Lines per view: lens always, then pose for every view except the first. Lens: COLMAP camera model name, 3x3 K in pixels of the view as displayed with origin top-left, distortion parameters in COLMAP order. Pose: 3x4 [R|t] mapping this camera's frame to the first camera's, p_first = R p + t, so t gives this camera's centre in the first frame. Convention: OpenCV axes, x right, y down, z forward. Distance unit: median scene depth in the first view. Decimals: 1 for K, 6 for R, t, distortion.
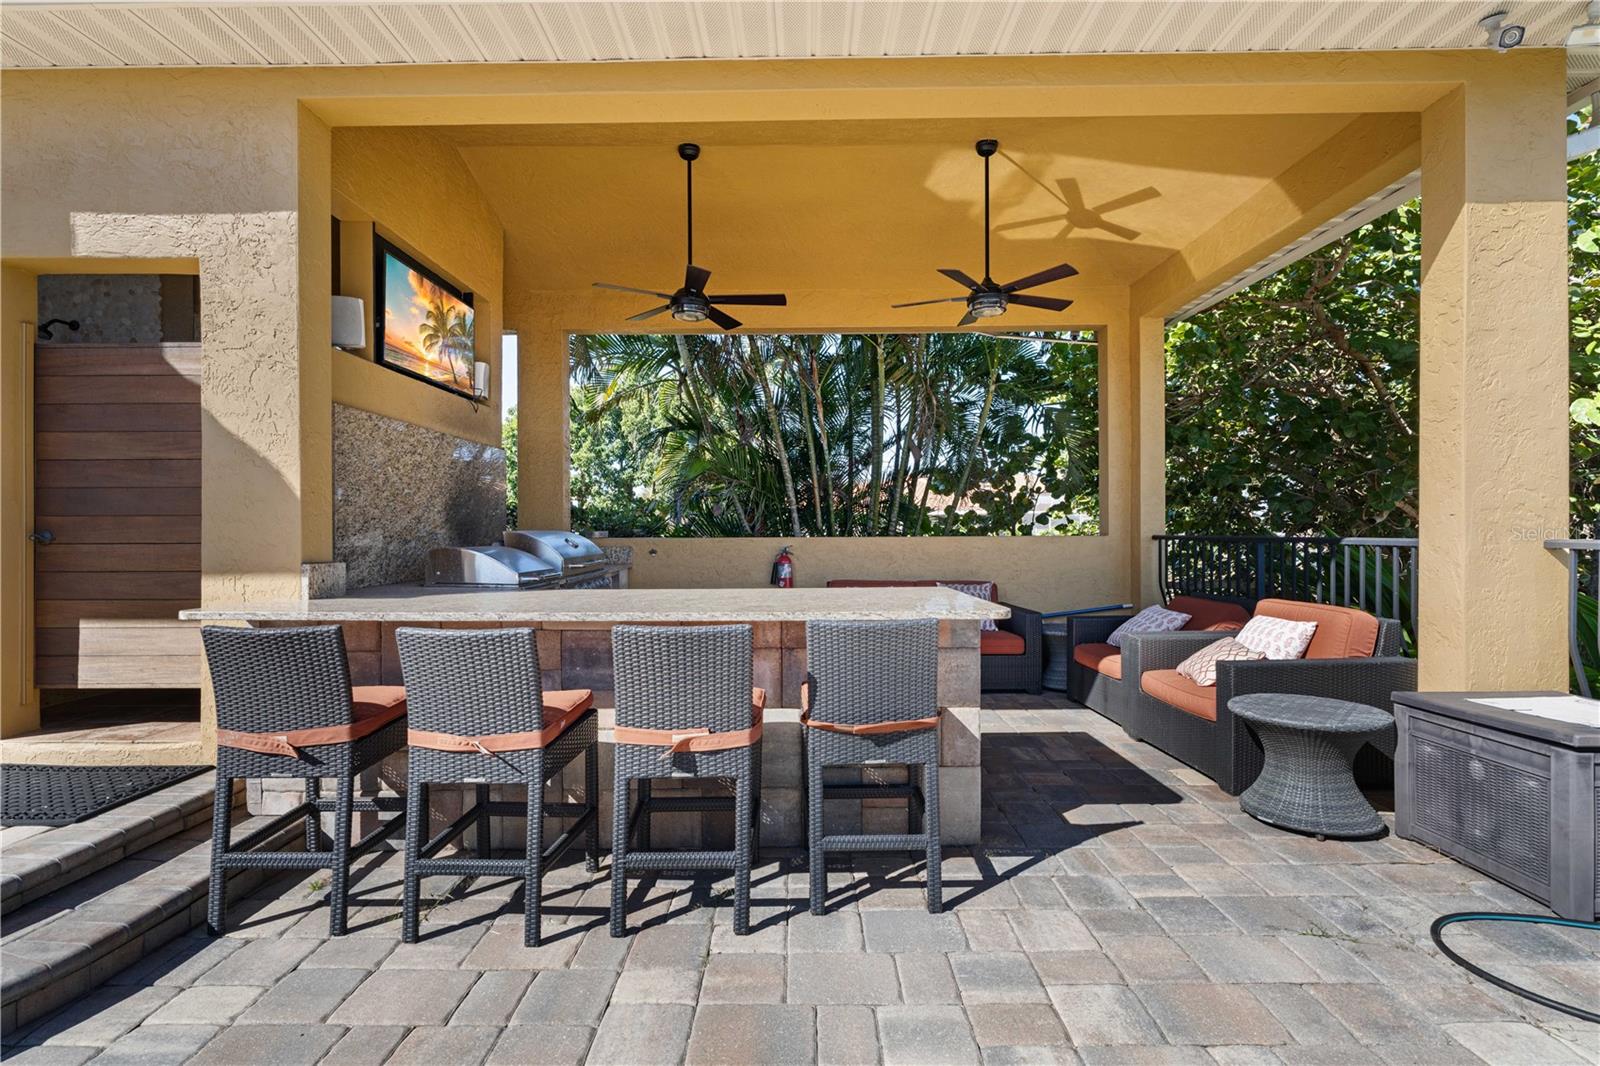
lens RADIAL K [[720.4, 0, 815.9], [0, 720.4, 526.9], [0, 0, 1]] dist [-0.004800, 0.001395]
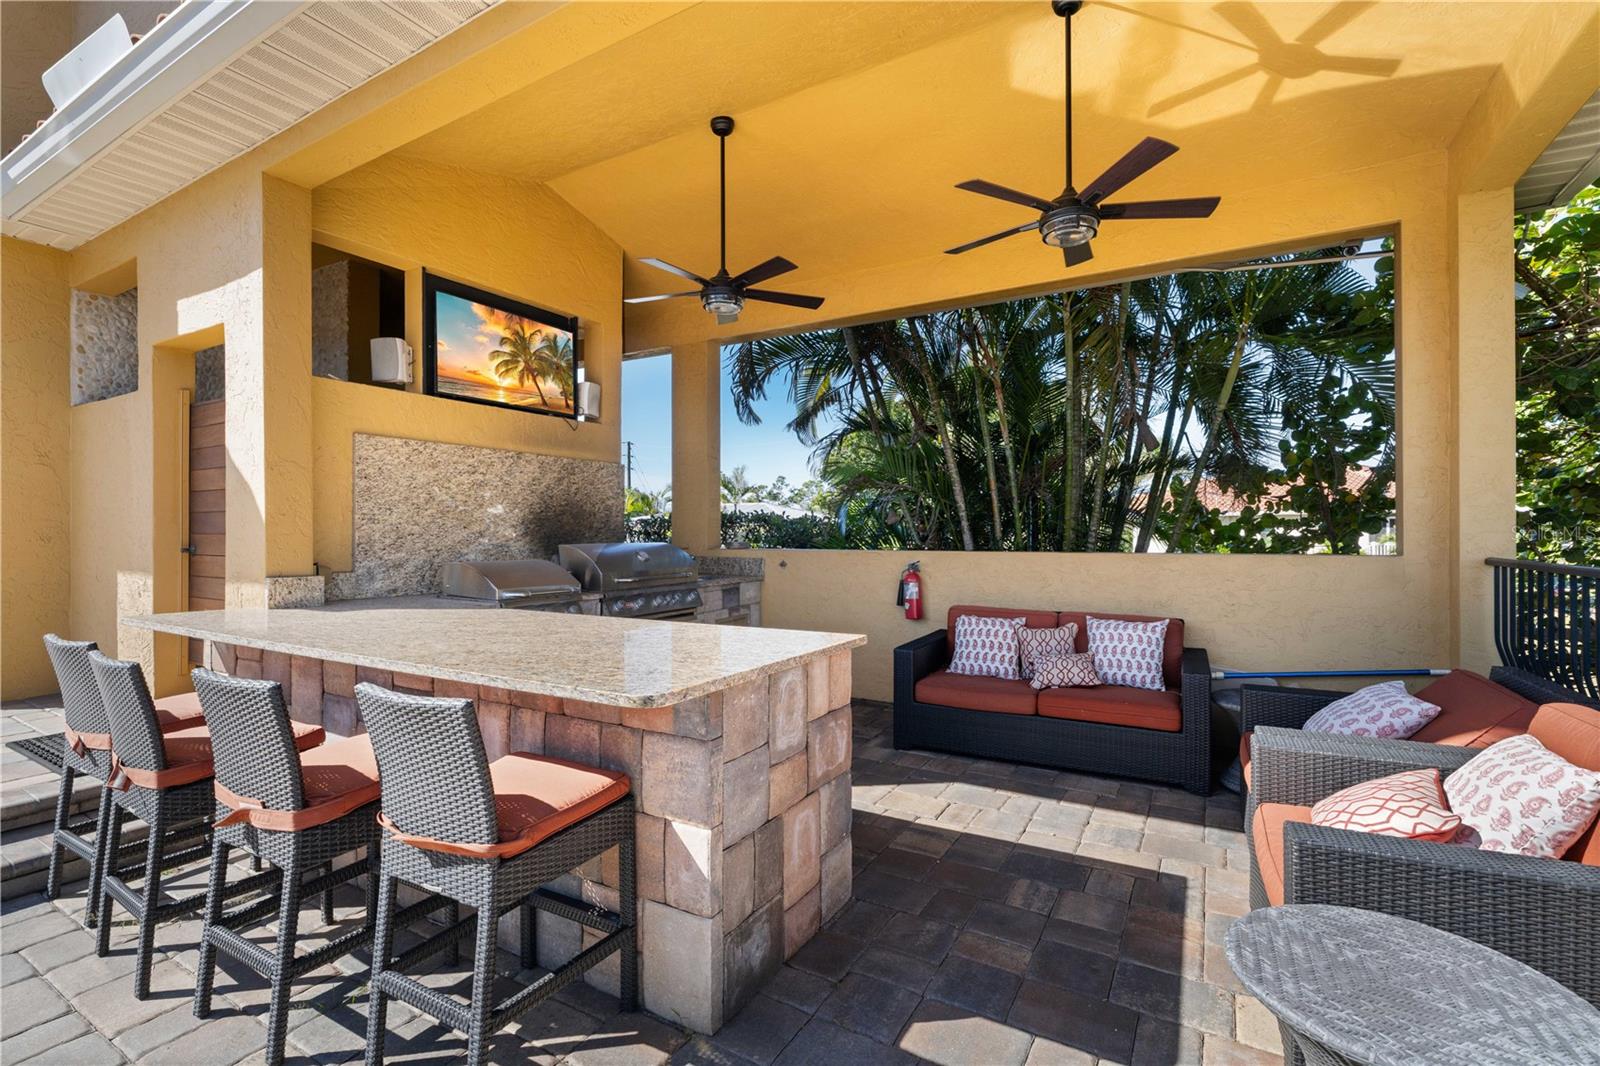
lens RADIAL K [[720.4, 0, 792.4], [0, 720.4, 532.1], [0, 0, 1]] dist [-0.004800, 0.001395]
pose [[0.868057, 0.004130, -0.496447, 0.366472], [-0.000863, 0.999976, 0.006809, -0.019046], [0.496463, -0.005482, 0.868040, 0.270744]]
